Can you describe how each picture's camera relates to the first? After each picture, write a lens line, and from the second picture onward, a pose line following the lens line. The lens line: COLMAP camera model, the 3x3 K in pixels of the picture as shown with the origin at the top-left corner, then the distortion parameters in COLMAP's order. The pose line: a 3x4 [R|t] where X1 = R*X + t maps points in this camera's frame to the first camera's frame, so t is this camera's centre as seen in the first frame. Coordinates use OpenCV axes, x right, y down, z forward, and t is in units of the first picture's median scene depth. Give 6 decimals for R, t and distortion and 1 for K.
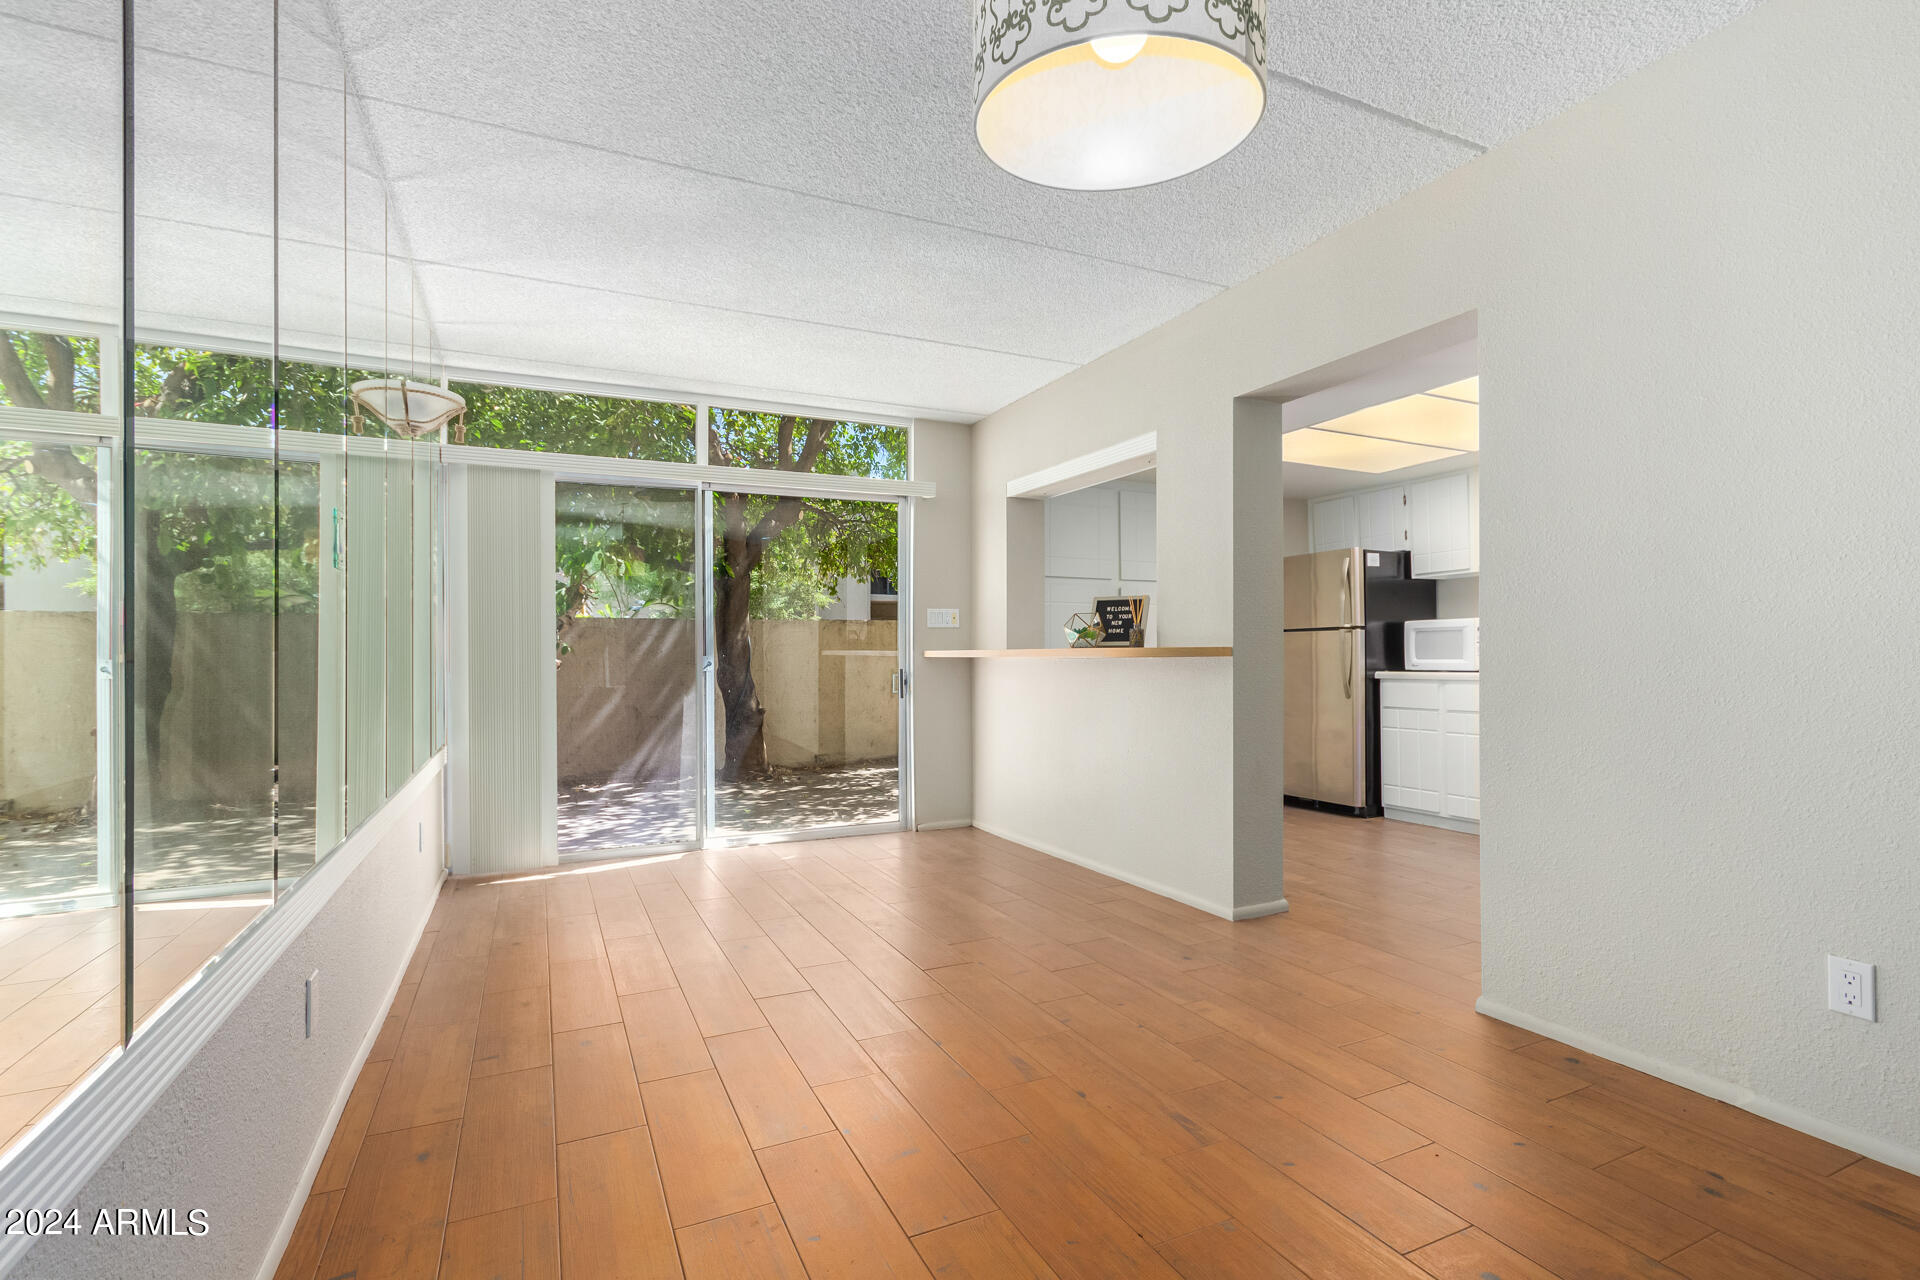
lens RADIAL K [[894.4, 0, 944.5], [0, 894.4, 657.1], [0, 0, 1]] dist [-0.002776, 0.001073]
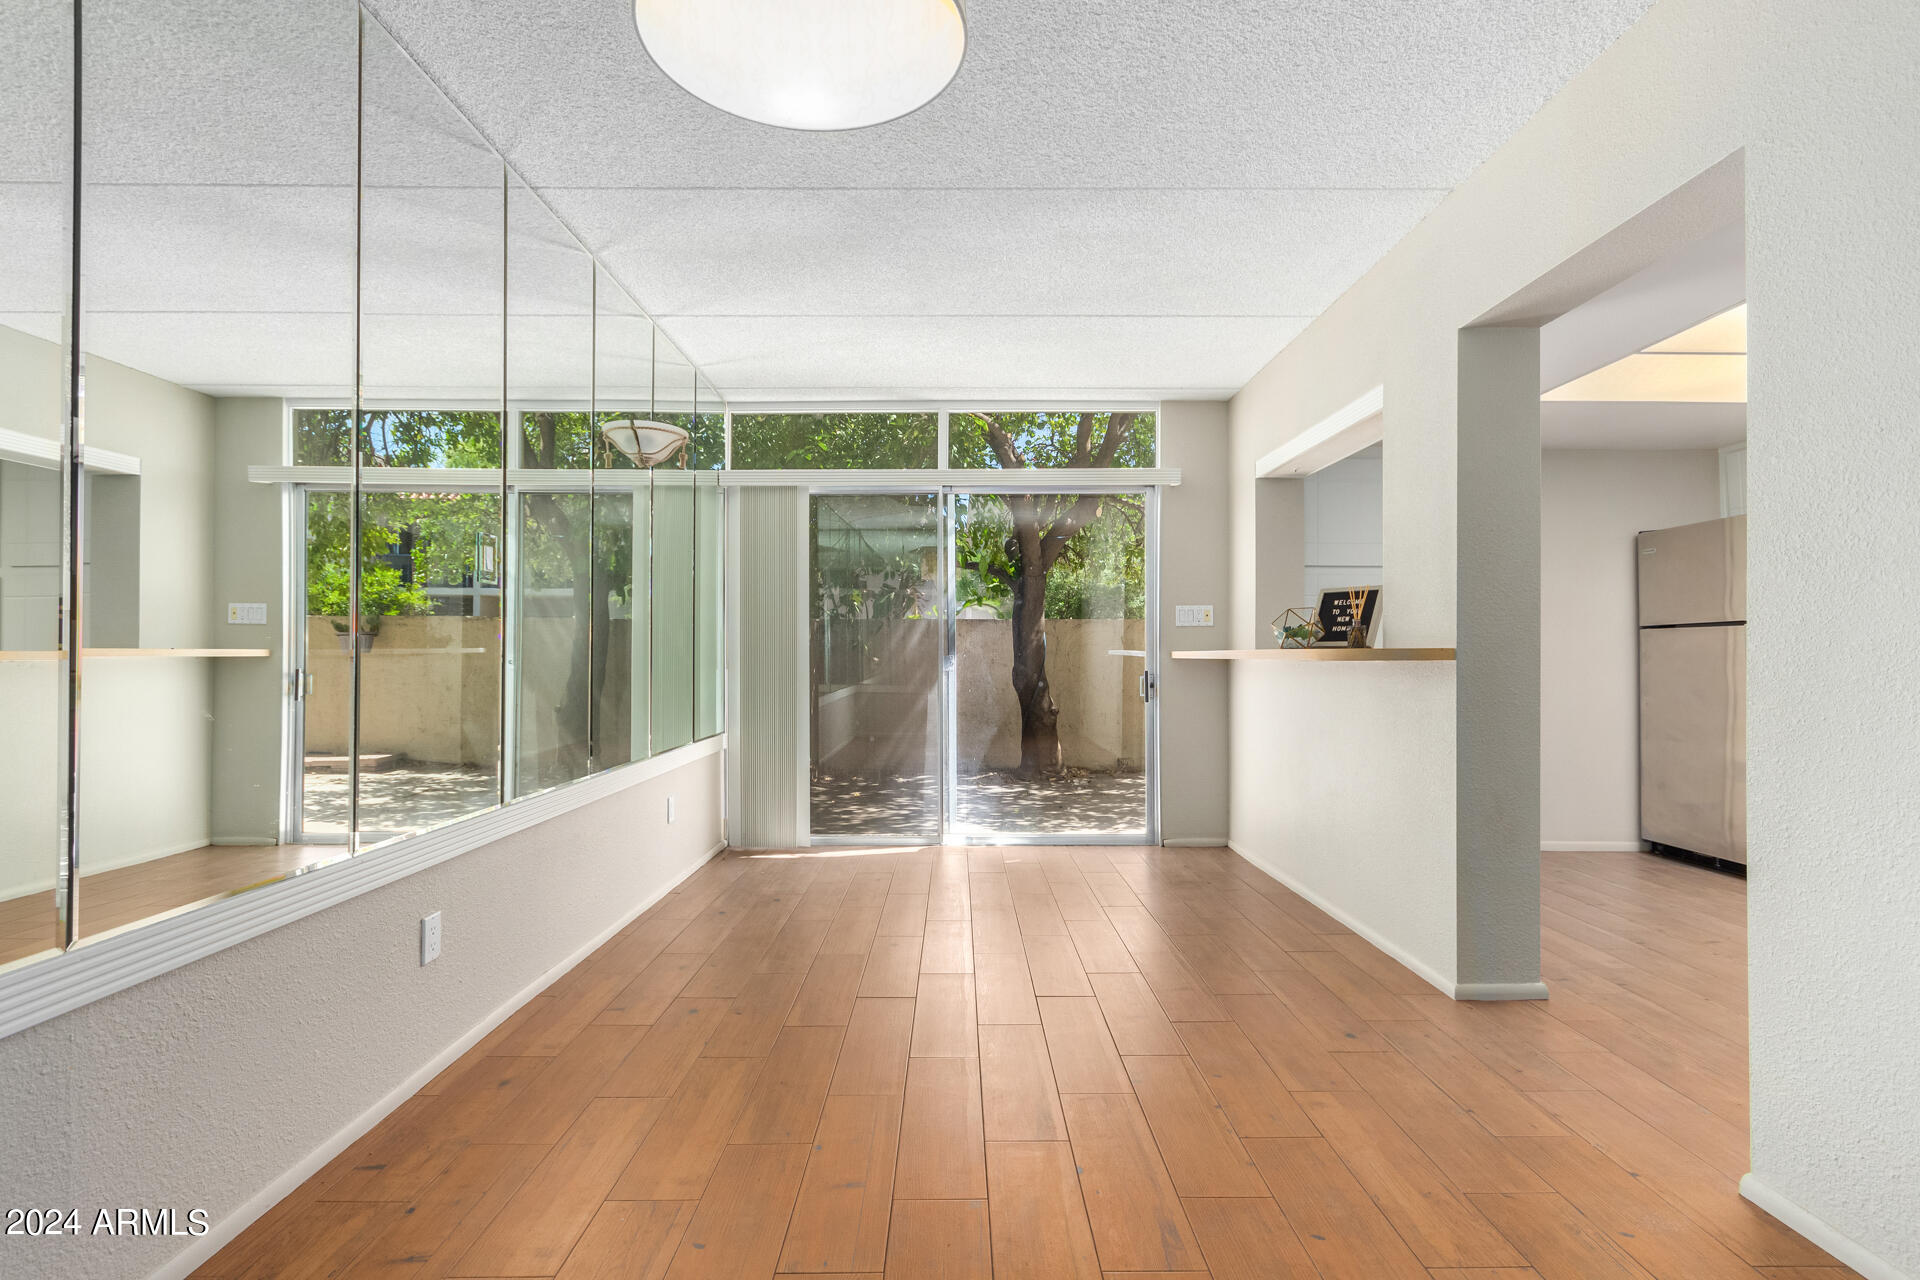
lens RADIAL K [[898.5, 0, 952.5], [0, 898.5, 651.3], [0, 0, 1]] dist [0.000730, 0.000957]
pose [[0.906100, 0.003363, -0.423051, 0.170709], [-0.006001, 0.999970, -0.004904, -0.001433], [0.423022, 0.006983, 0.906093, 0.068329]]
